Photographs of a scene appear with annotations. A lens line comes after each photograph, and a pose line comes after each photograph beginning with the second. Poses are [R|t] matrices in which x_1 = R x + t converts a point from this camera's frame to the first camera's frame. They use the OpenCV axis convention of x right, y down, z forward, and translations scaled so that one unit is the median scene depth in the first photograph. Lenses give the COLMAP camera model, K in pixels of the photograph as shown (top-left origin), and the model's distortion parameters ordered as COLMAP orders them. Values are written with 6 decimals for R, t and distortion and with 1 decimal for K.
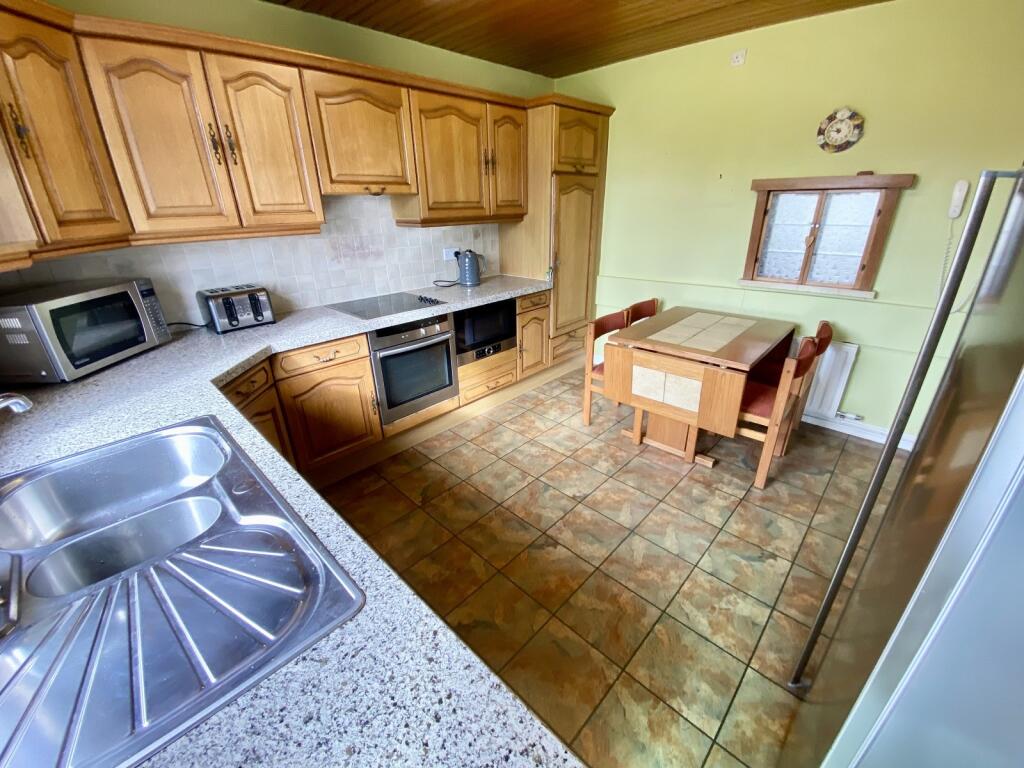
lens RADIAL K [[418.0, 0, 512.0], [0, 418.0, 384.0], [0, 0, 1]] dist [0.000408, -0.022751]
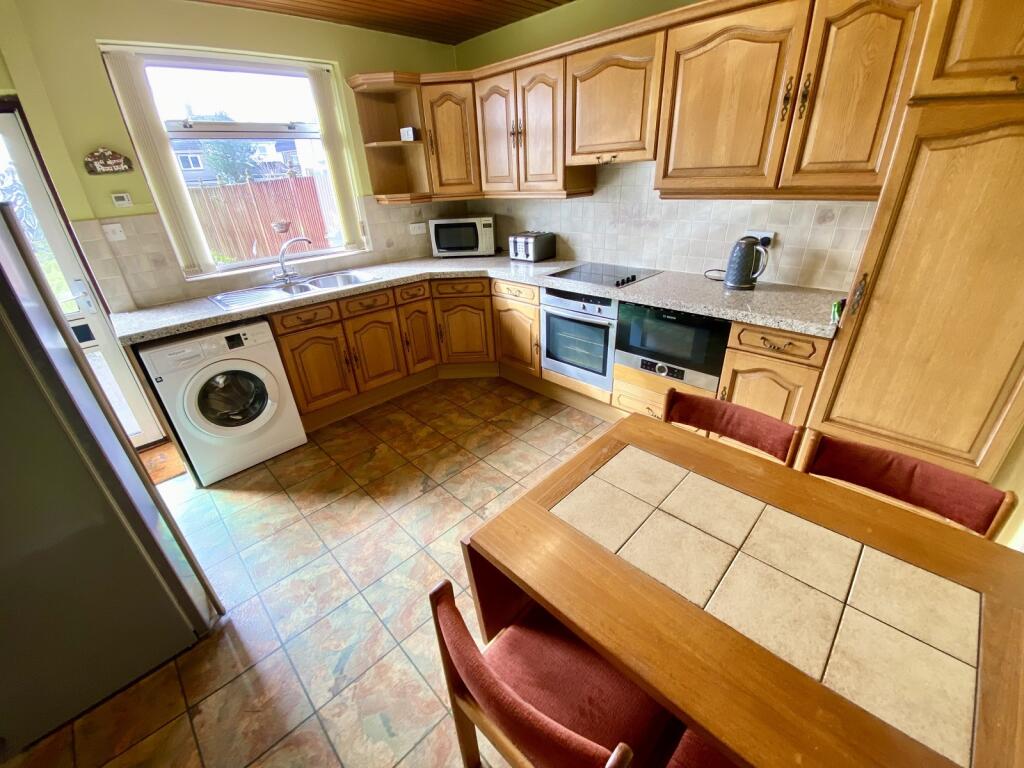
lens RADIAL K [[409.3, 0, 510.4], [0, 409.3, 389.3], [0, 0, 1]] dist [-0.028553, -0.006509]
pose [[-0.030244, 0.473835, -0.880094, 0.722202], [-0.349087, 0.820046, 0.453501, -0.333280], [0.936602, 0.320945, 0.140608, 0.742479]]
